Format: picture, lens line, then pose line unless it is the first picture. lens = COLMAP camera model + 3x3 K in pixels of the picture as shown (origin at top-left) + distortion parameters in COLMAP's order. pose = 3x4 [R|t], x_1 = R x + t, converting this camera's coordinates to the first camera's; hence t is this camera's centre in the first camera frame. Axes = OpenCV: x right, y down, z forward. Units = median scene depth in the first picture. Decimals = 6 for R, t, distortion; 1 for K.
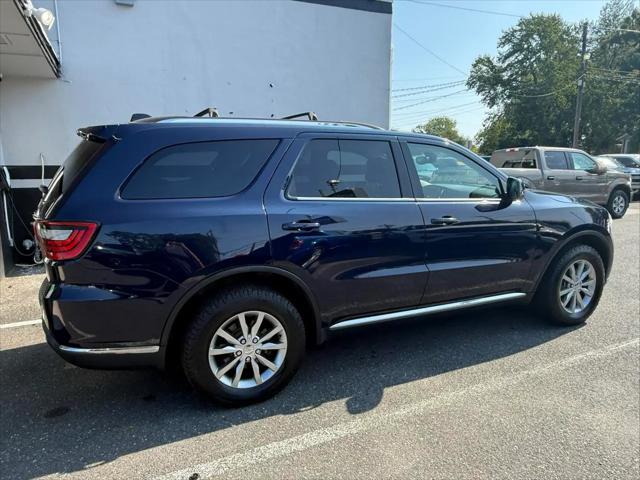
lens RADIAL K [[436.7, 0, 317.2], [0, 436.7, 236.3], [0, 0, 1]] dist [0.004490, -0.004350]
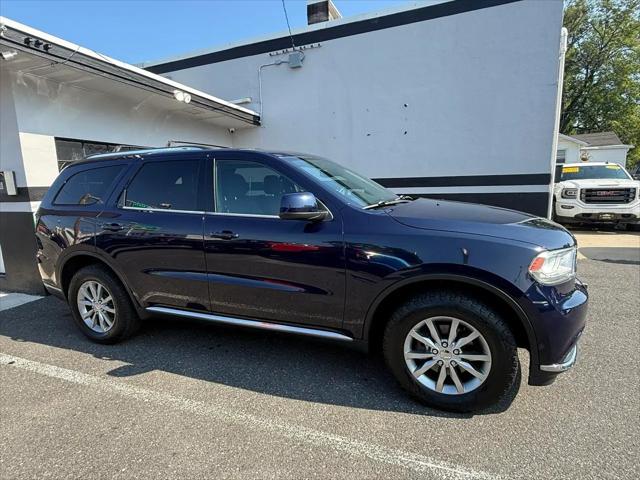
lens RADIAL K [[349.9, 0, 317.8], [0, 349.9, 239.8], [0, 0, 1]] dist [0.001480, -0.001235]
pose [[0.688988, 0.102547, -0.717482, 1.089057], [-0.092210, 0.994298, 0.053564, -0.093438], [0.718884, 0.029254, 0.694515, 0.635163]]
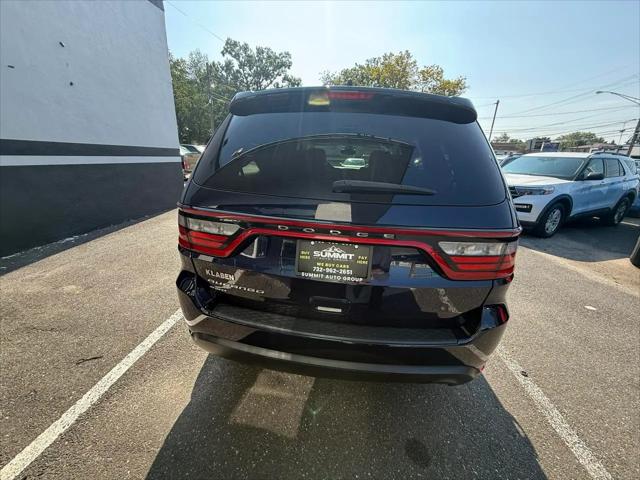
lens RADIAL K [[254.3, 0, 317.9], [0, 254.3, 238.4], [0, 0, 1]] dist [-0.002771, -0.000349]
pose [[0.526500, -0.237581, 0.816304, -0.891326], [0.096152, 0.970640, 0.220483, -0.116721], [-0.844720, -0.037595, 0.533886, 0.832770]]
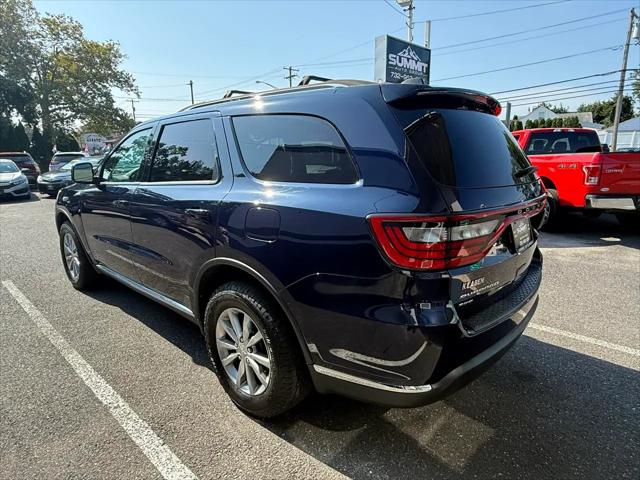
lens RADIAL K [[379.3, 0, 313.2], [0, 379.3, 239.9], [0, 0, 1]] dist [-0.000560, 0.001284]
pose [[-0.386357, -0.191633, 0.902222, -1.041668], [0.165672, 0.947851, 0.272270, -0.227060], [-0.907348, 0.254666, -0.334461, 1.525107]]
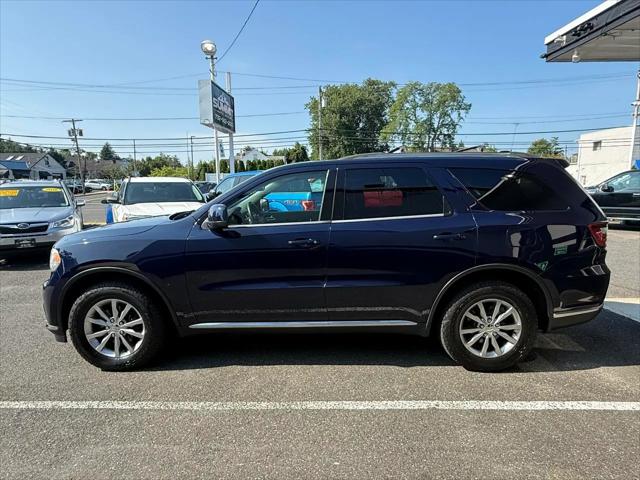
lens RADIAL K [[379.3, 0, 318.9], [0, 379.3, 241.0], [0, 0, 1]] dist [-0.000560, 0.001284]
pose [[-0.903759, -0.044956, 0.425675, -0.403589], [0.087324, 0.954191, 0.286172, -0.416235], [-0.419040, 0.295802, -0.858433, 2.456296]]
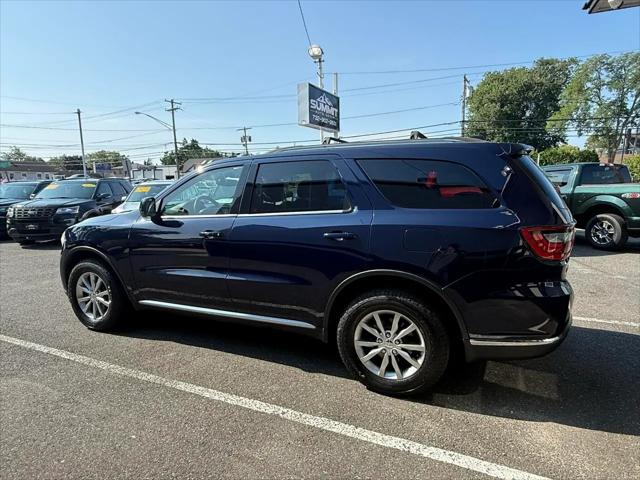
lens RADIAL K [[379.3, 0, 314.8], [0, 379.3, 241.0], [0, 0, 1]] dist [-0.000560, 0.001284]
pose [[-0.657817, -0.091524, 0.747596, -0.915512], [0.143568, 0.959153, 0.243750, -0.328301], [-0.739368, 0.267674, -0.617808, 2.062456]]
